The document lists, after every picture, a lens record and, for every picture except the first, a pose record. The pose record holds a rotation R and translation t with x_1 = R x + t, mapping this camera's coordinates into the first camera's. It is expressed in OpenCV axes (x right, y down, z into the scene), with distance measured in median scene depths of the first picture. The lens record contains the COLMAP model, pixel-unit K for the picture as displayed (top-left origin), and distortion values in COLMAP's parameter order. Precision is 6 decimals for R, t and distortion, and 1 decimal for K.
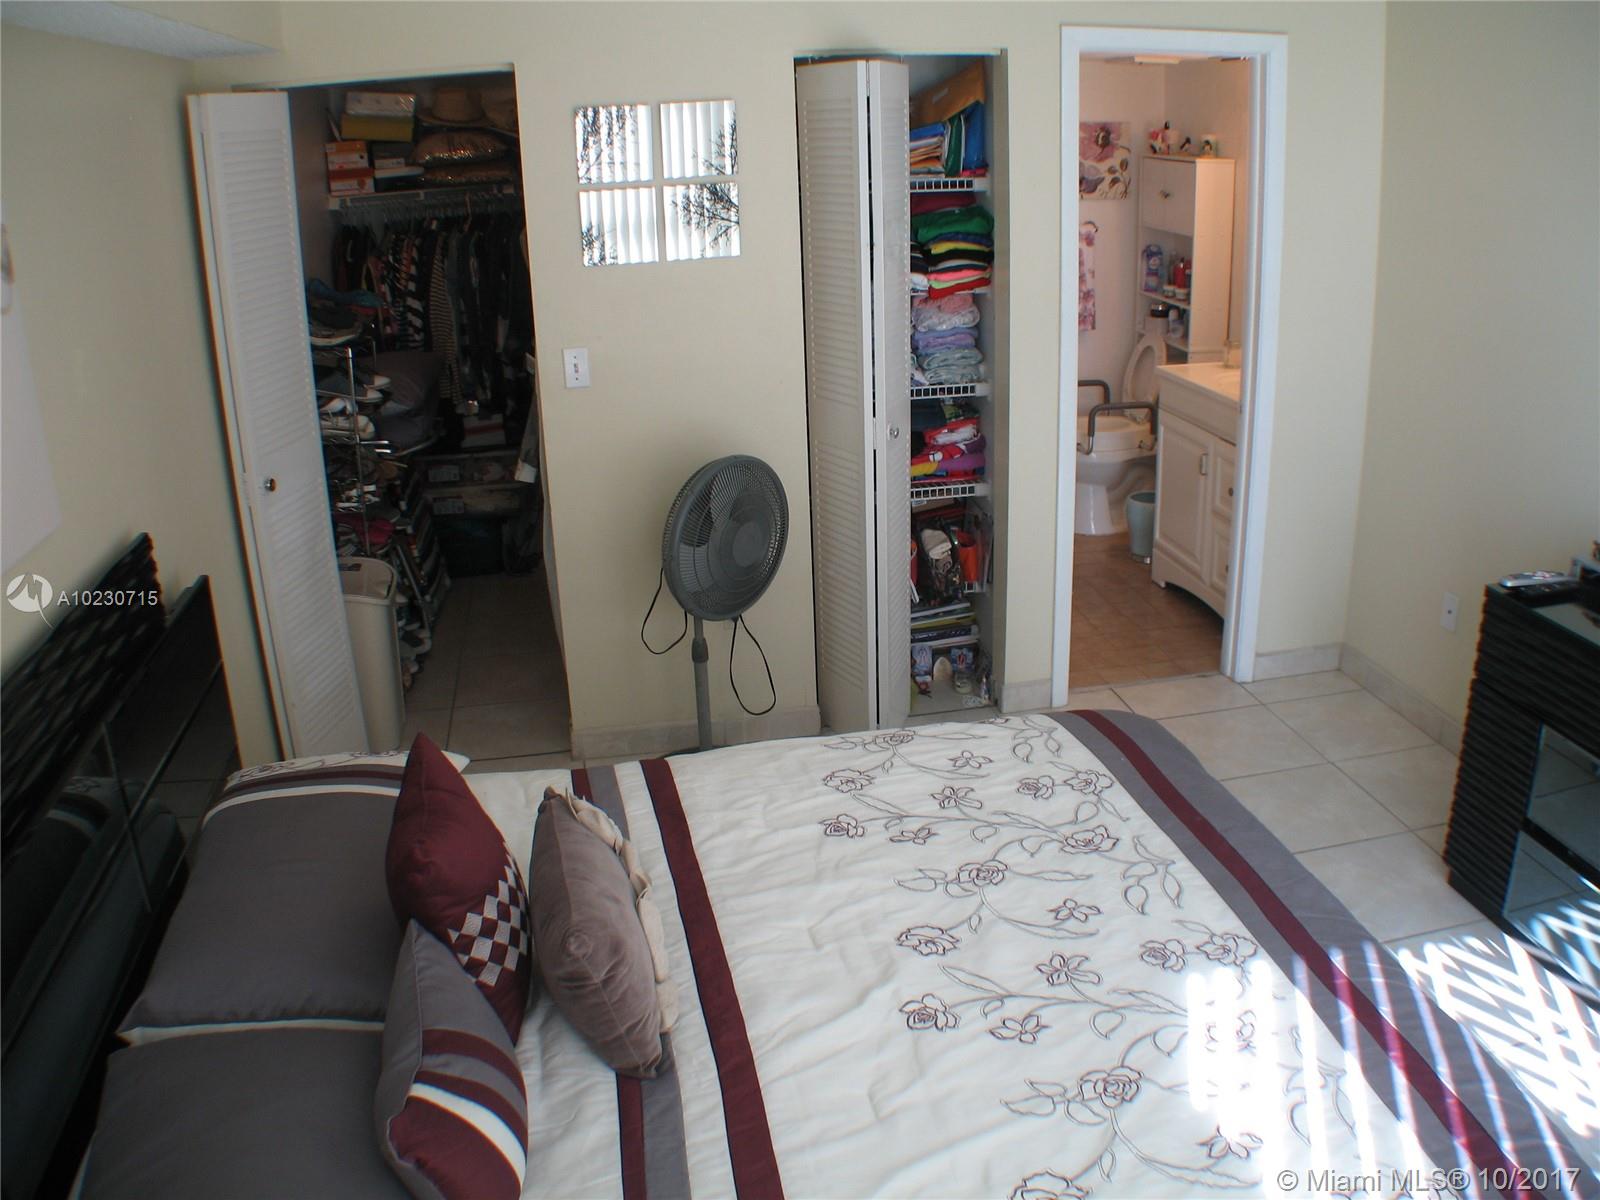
lens RADIAL K [[1338.6, 0, 817.2], [0, 1338.6, 591.7], [0, 0, 1]] dist [-0.265642, 0.113460]
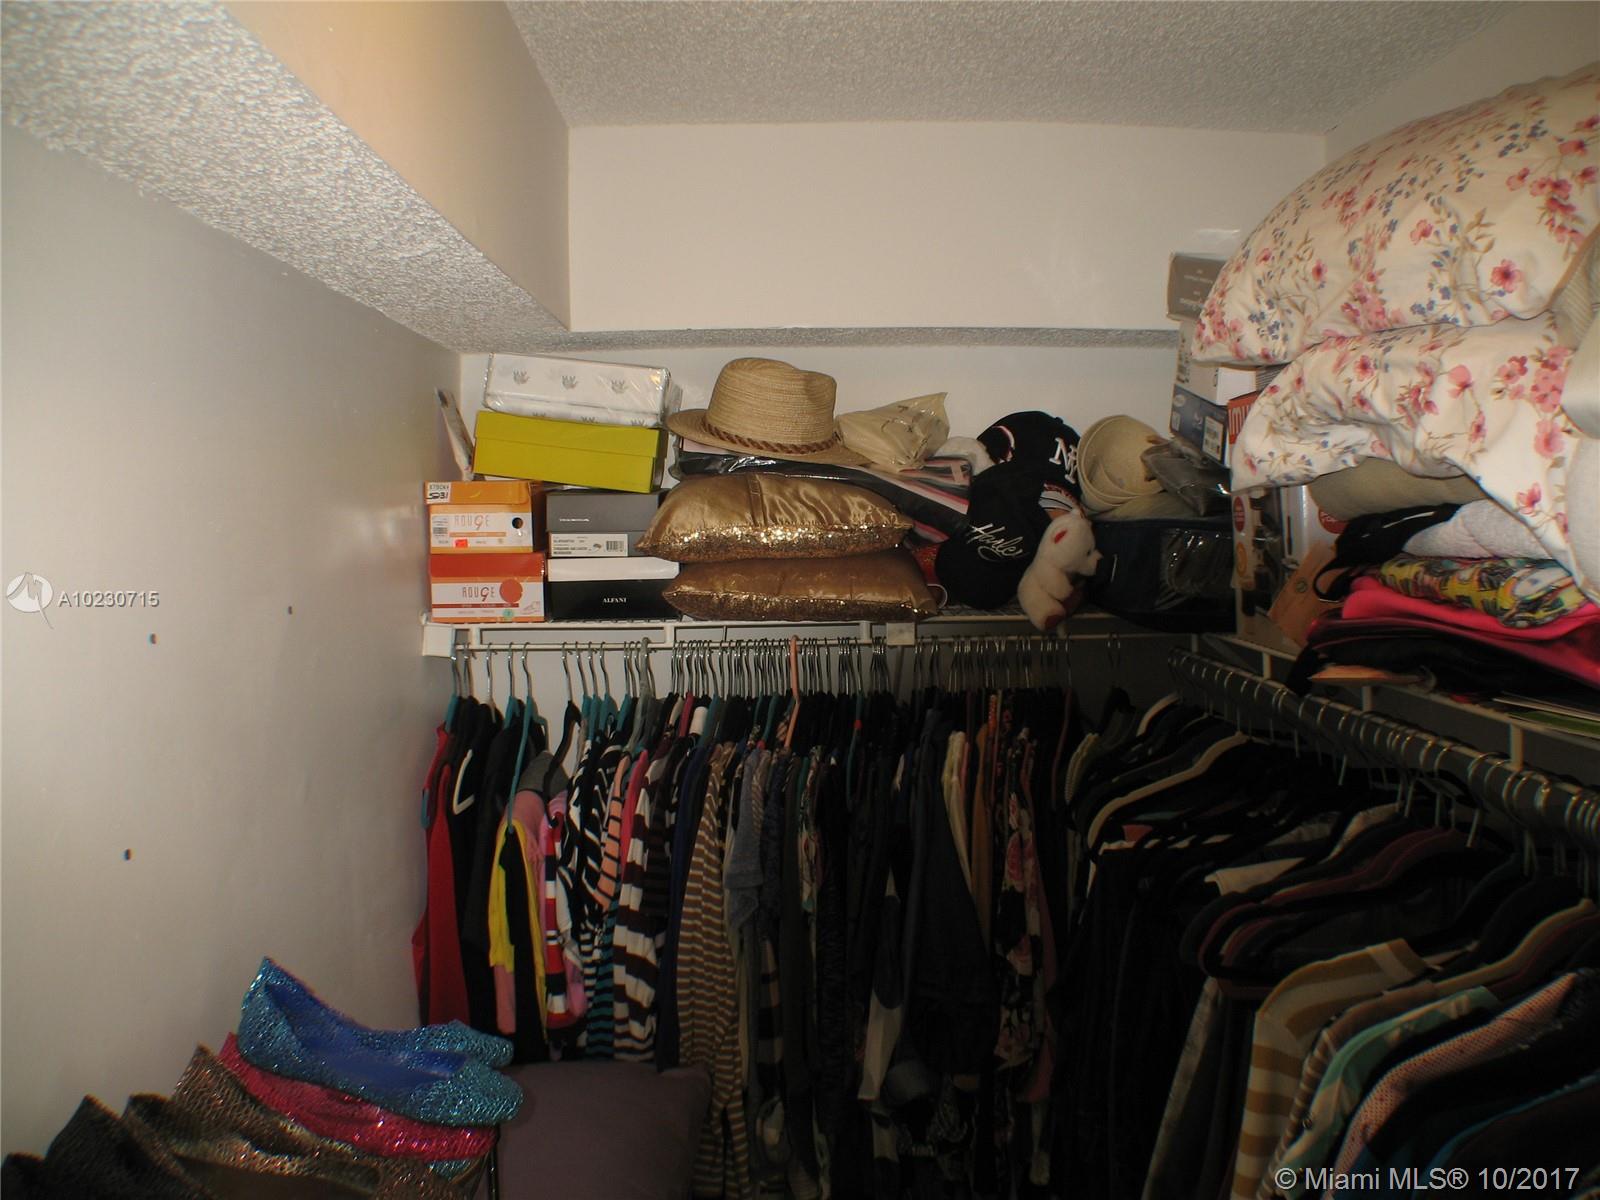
lens RADIAL K [[1338.6, 0, 844.5], [0, 1338.6, 607.9], [0, 0, 1]] dist [-0.265642, 0.113460]
pose [[0.991164, 0.028348, -0.129574, -0.257291], [-0.061748, 0.963196, -0.261610, -0.271133], [0.117389, 0.267300, 0.956436, 0.777193]]
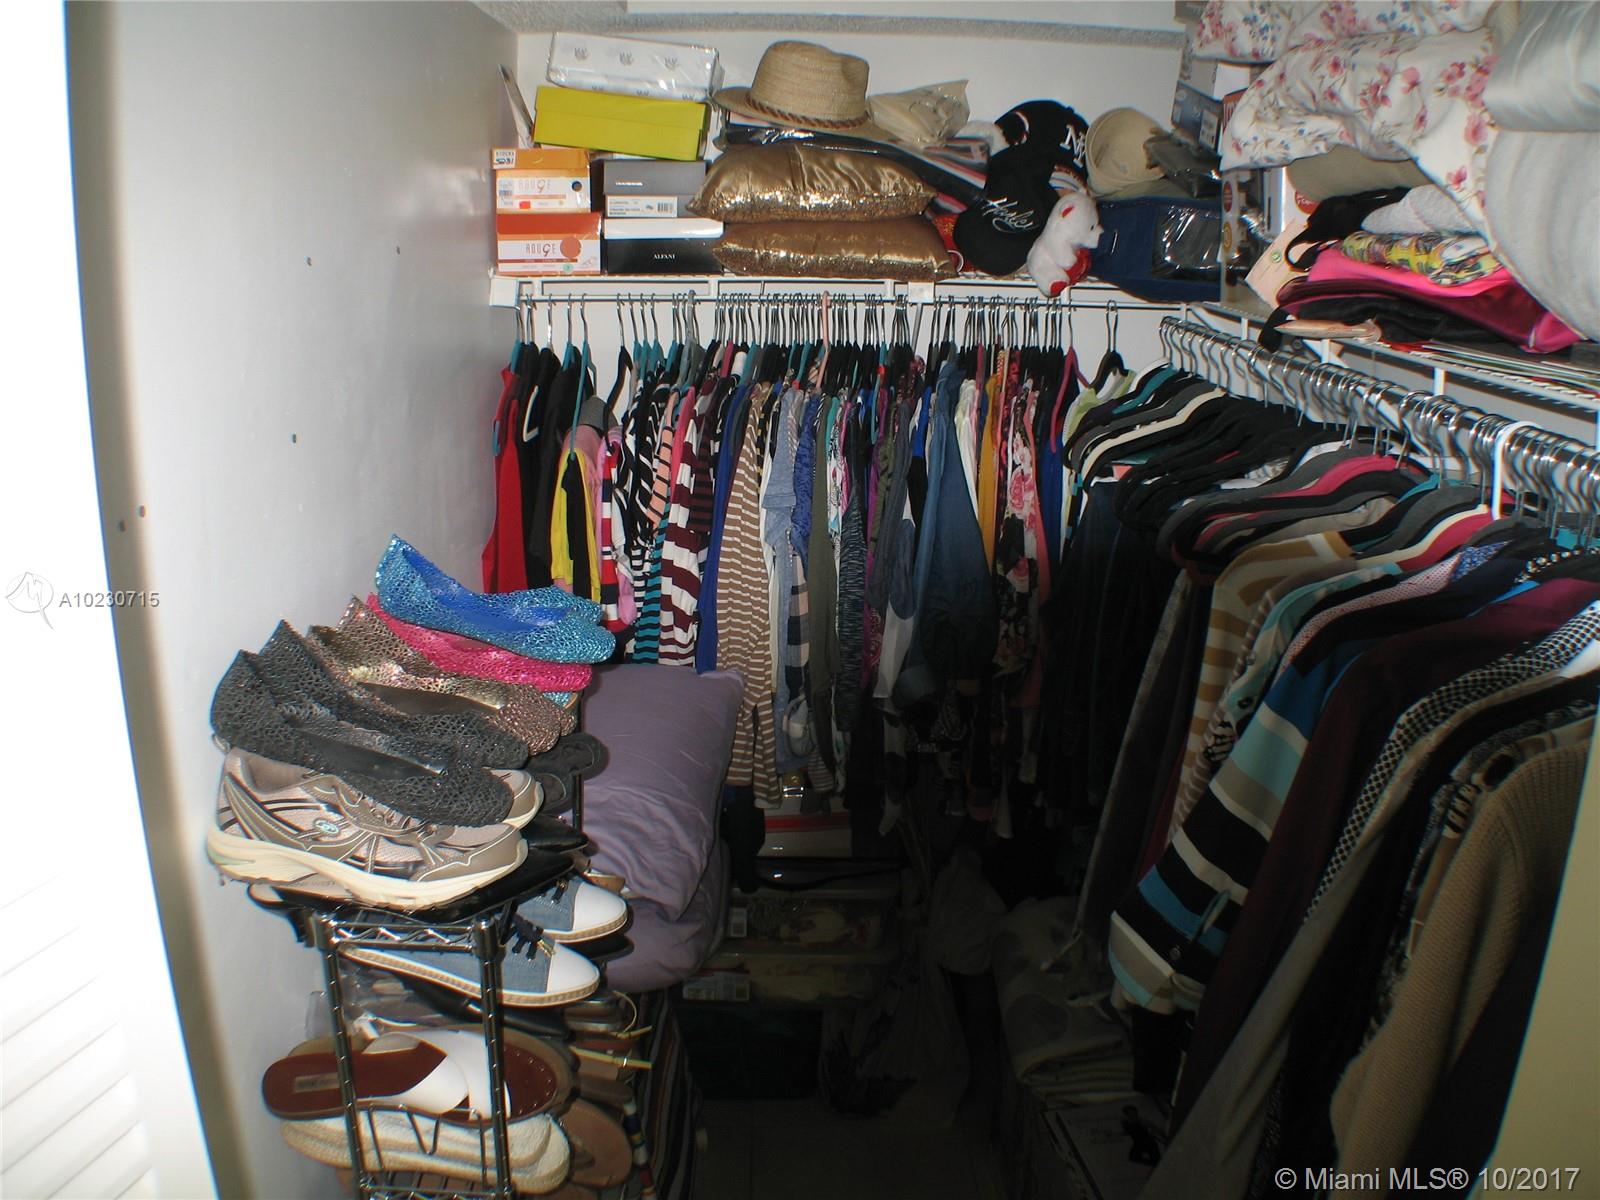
lens RADIAL K [[1338.6, 0, 846.2], [0, 1338.6, 605.3], [0, 0, 1]] dist [-0.265642, 0.113460]
pose [[0.990433, 0.083020, -0.110223, -0.260542], [-0.088613, 0.994964, -0.046842, -0.236335], [0.105779, 0.056161, 0.992802, 0.719985]]
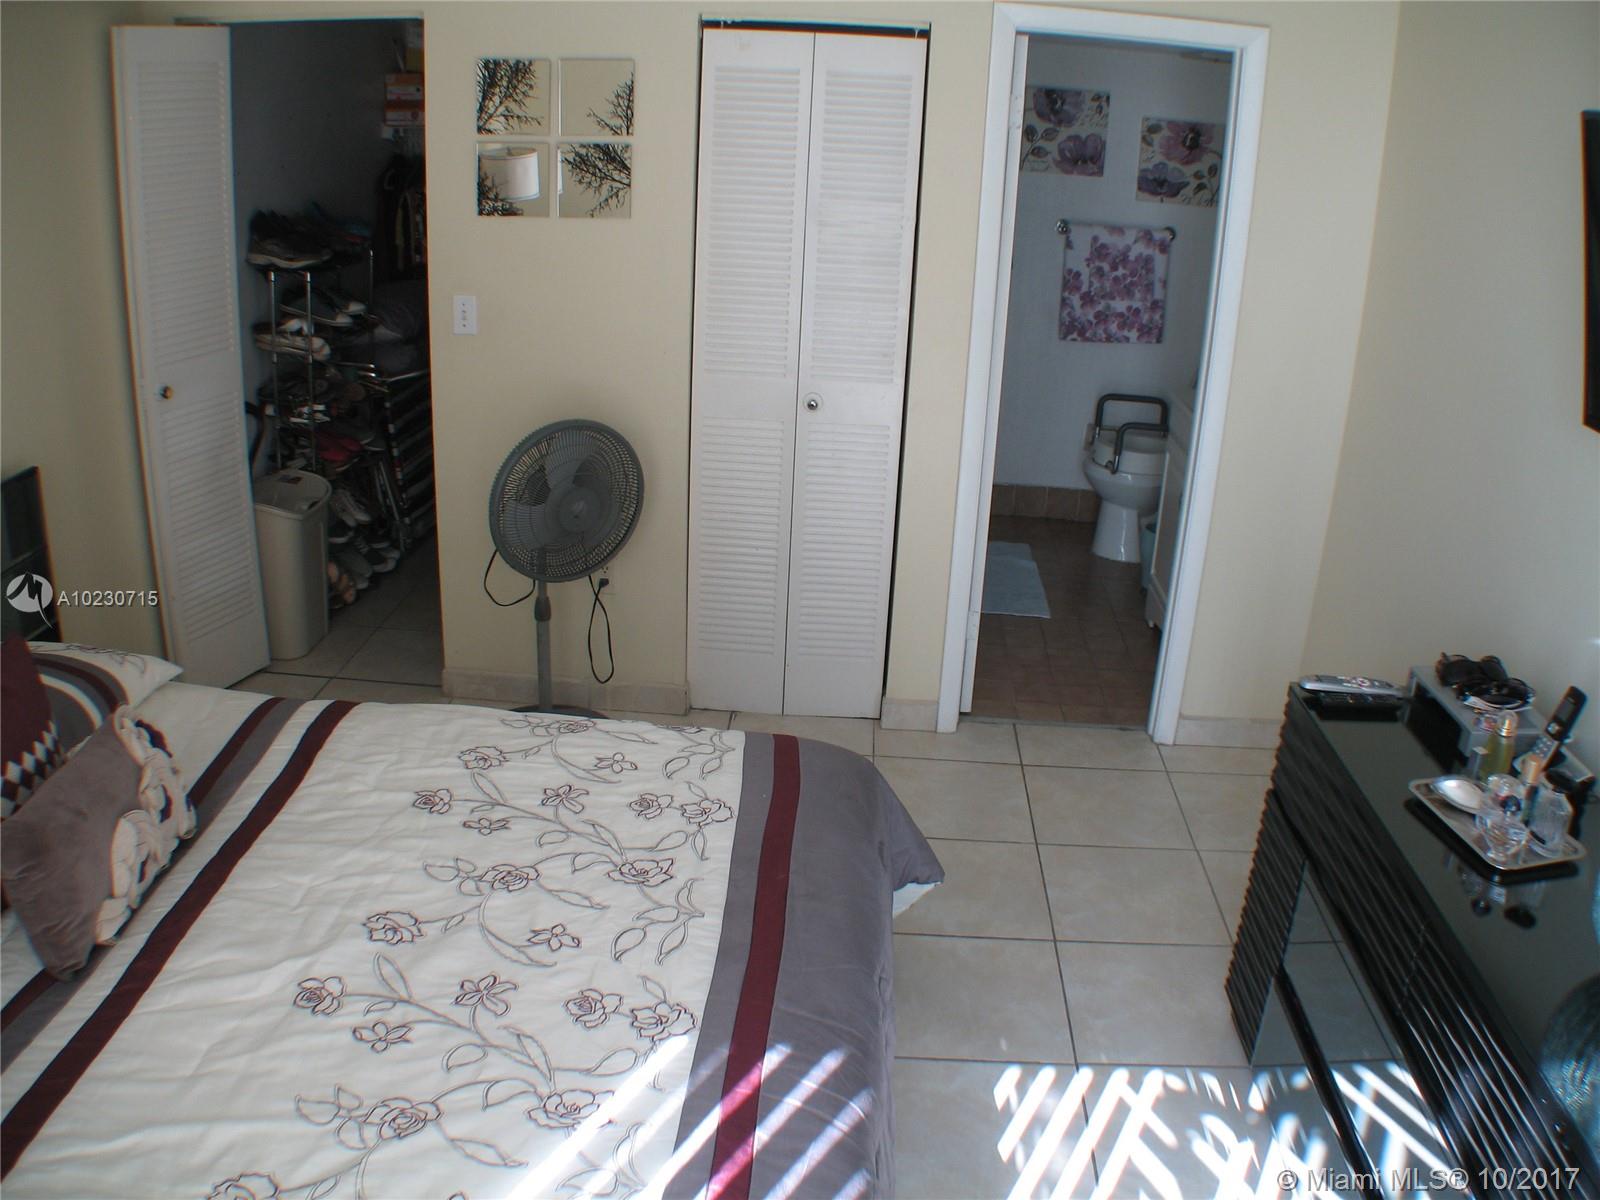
lens RADIAL K [[1338.6, 0, 800.0], [0, 1338.6, 592.1], [0, 0, 1]] dist [-0.265642, 0.113460]
pose [[0.966206, 0.159301, -0.202656, 0.265155], [-0.154508, 0.987207, 0.039361, -0.033419], [0.206333, -0.006719, 0.978459, 0.061757]]
